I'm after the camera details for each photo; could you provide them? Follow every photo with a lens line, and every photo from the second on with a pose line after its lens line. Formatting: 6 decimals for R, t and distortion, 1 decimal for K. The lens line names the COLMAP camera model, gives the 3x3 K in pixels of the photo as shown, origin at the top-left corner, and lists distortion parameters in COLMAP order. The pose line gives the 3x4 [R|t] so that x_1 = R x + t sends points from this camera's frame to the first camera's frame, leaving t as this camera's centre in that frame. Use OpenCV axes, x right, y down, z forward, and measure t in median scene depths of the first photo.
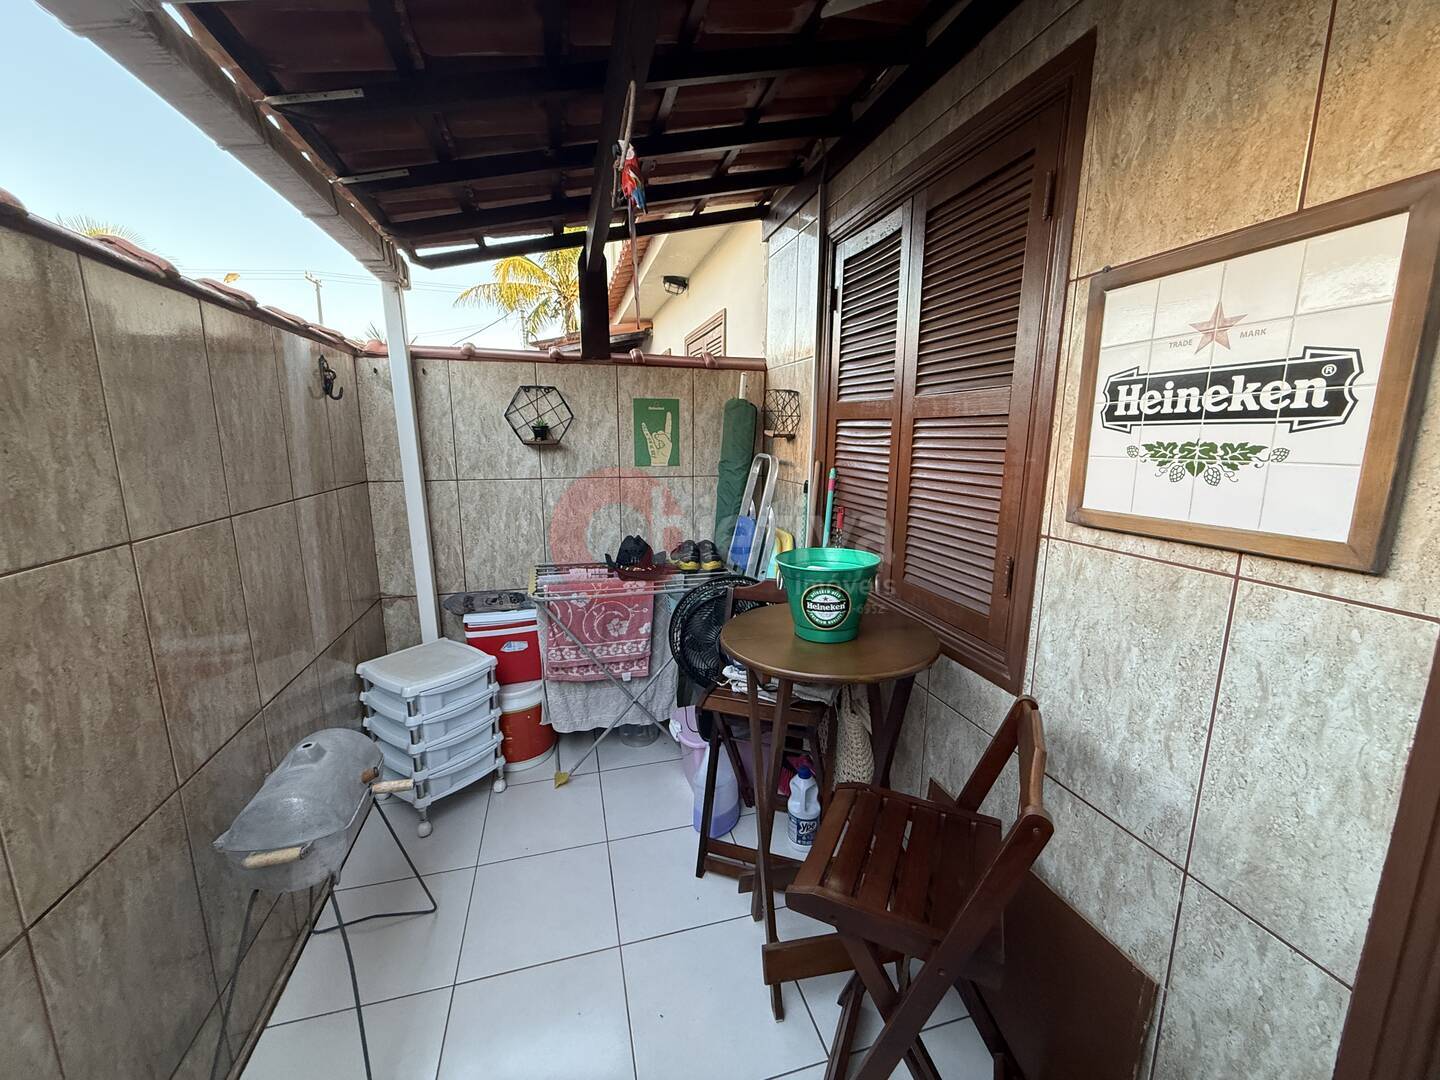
lens RADIAL K [[573.2, 0, 718.6], [0, 573.2, 537.9], [0, 0, 1]] dist [-0.003588, -0.000182]
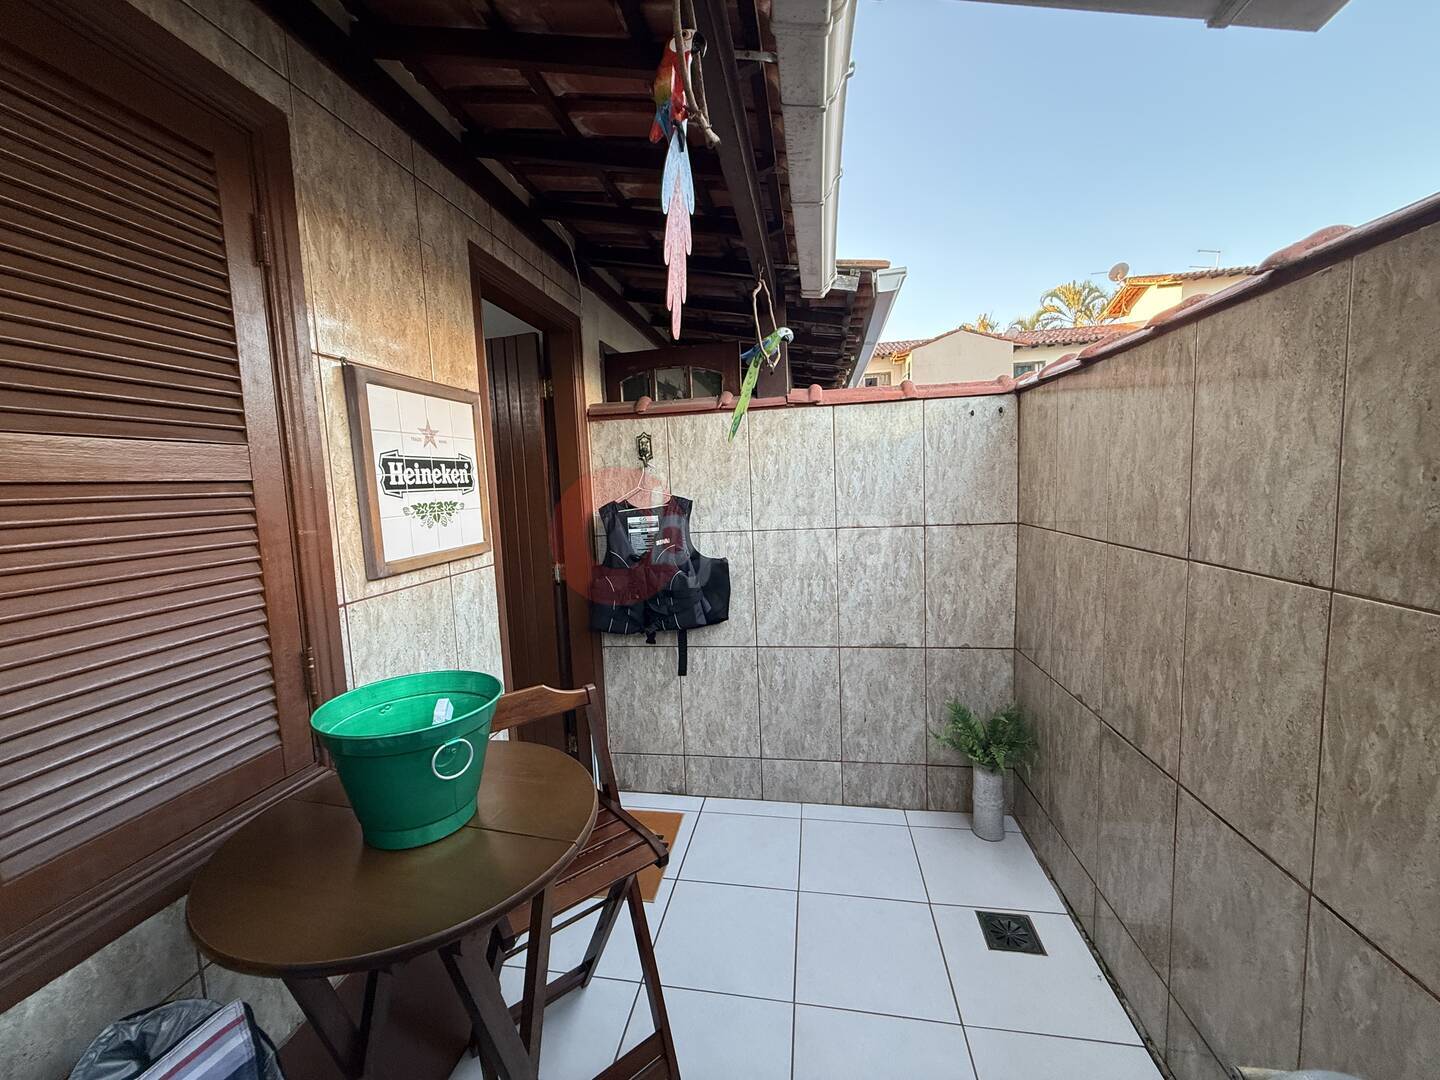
lens RADIAL K [[573.2, 0, 715.4], [0, 573.2, 540.4], [0, 0, 1]] dist [-0.003588, -0.000182]
pose [[-0.906930, -0.005032, 0.421252, -0.561306], [0.115633, 0.958551, 0.260402, -0.387100], [-0.405102, 0.284877, -0.868756, 2.082905]]
